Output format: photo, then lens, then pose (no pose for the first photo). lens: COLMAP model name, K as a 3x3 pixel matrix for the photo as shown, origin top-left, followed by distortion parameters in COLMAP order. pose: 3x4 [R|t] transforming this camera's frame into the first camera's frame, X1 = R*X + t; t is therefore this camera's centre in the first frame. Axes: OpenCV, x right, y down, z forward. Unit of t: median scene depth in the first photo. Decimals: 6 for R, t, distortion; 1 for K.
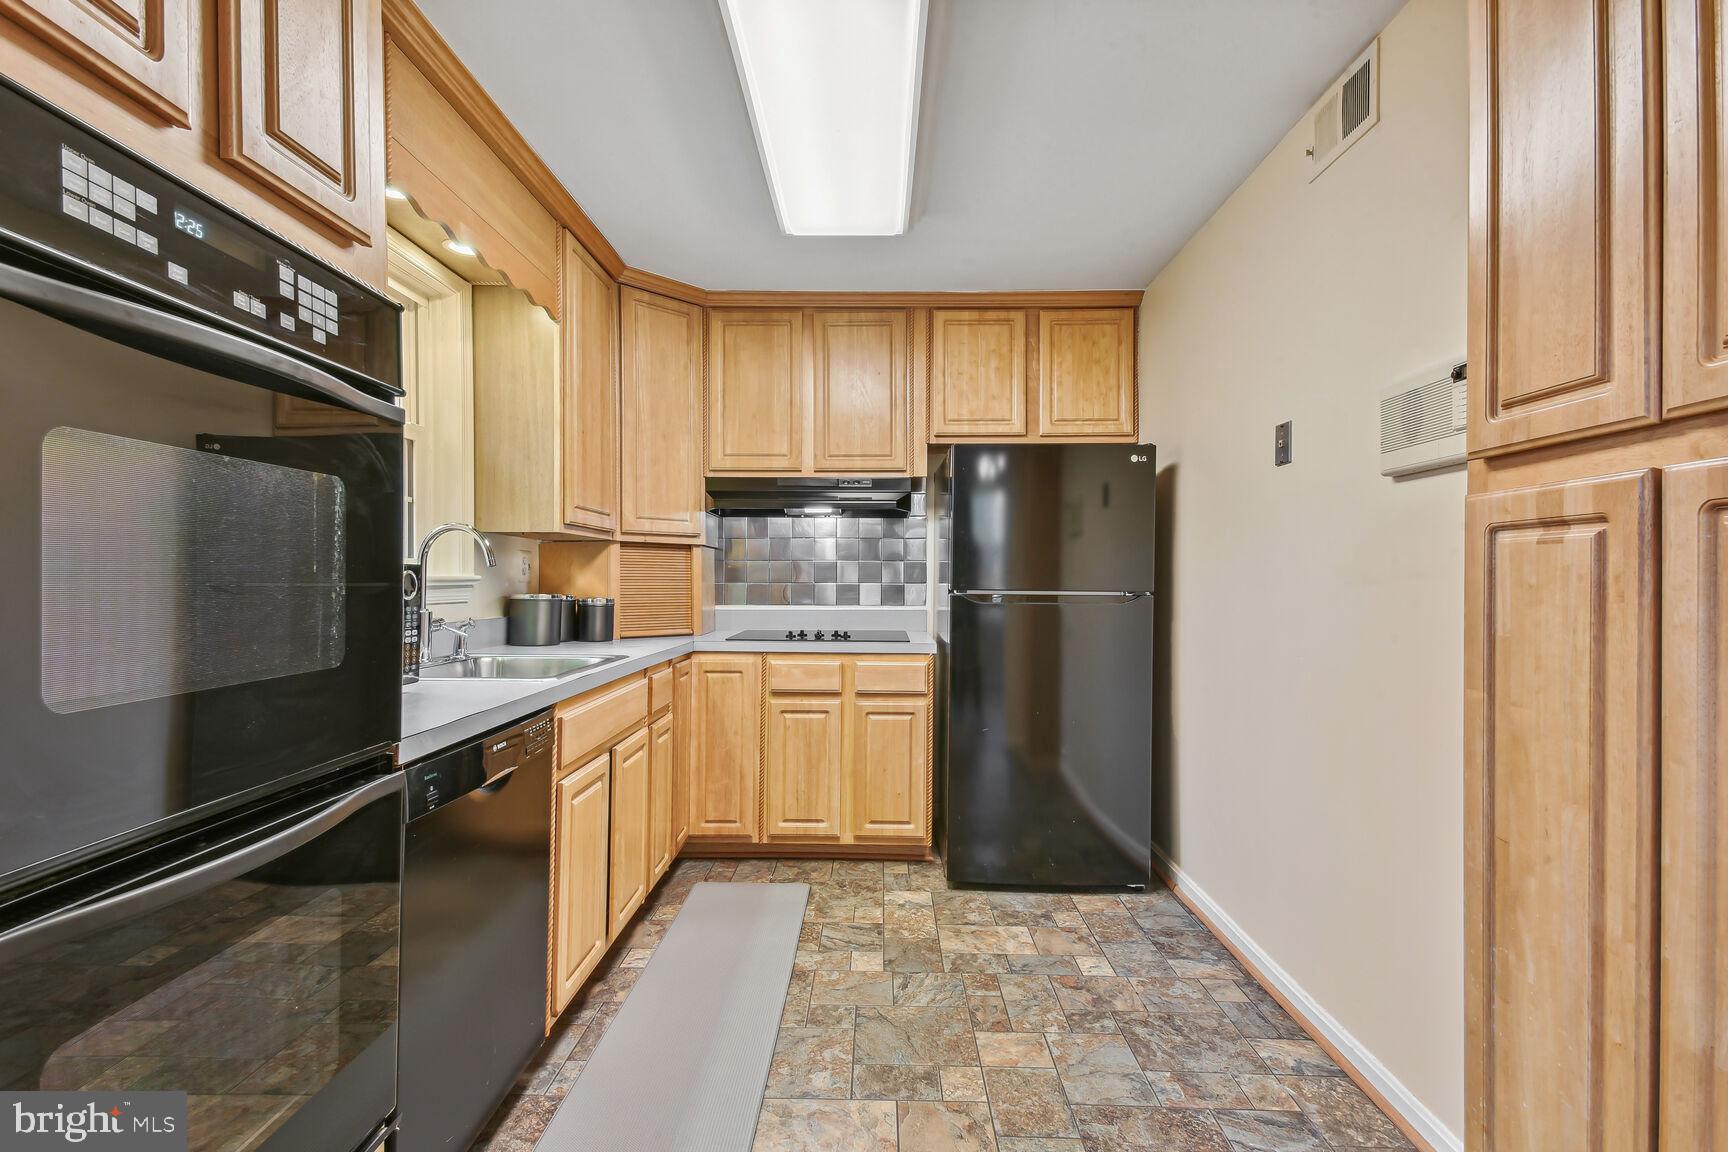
lens RADIAL K [[804.0, 0, 865.8], [0, 804.0, 581.3], [0, 0, 1]] dist [0.040981, -0.020555]
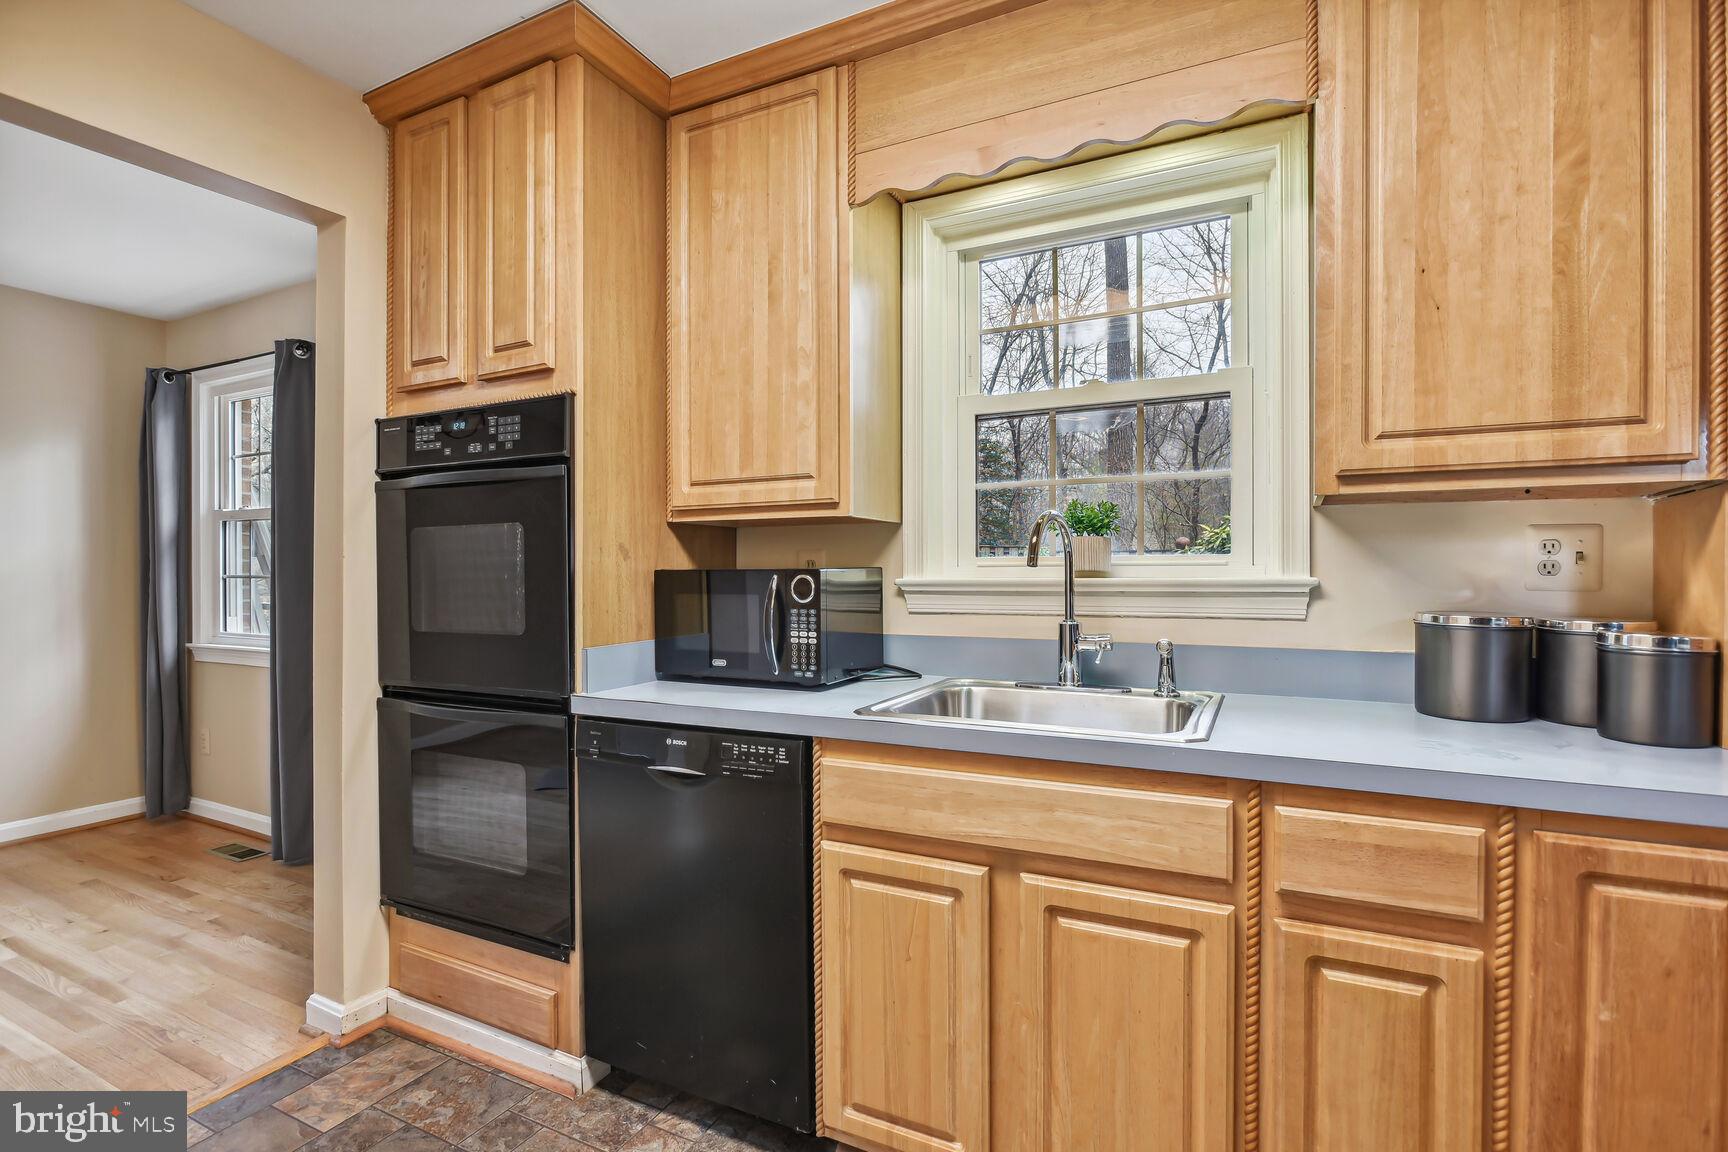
lens RADIAL K [[832.7, 0, 864.0], [0, 832.7, 576.0], [0, 0, 1]] dist [0.000132, 0.000023]
pose [[-0.459282, 0.007312, -0.888261, 0.565775], [-0.002405, 0.999952, 0.009475, -0.034960], [0.888287, 0.006488, -0.459242, 2.446038]]
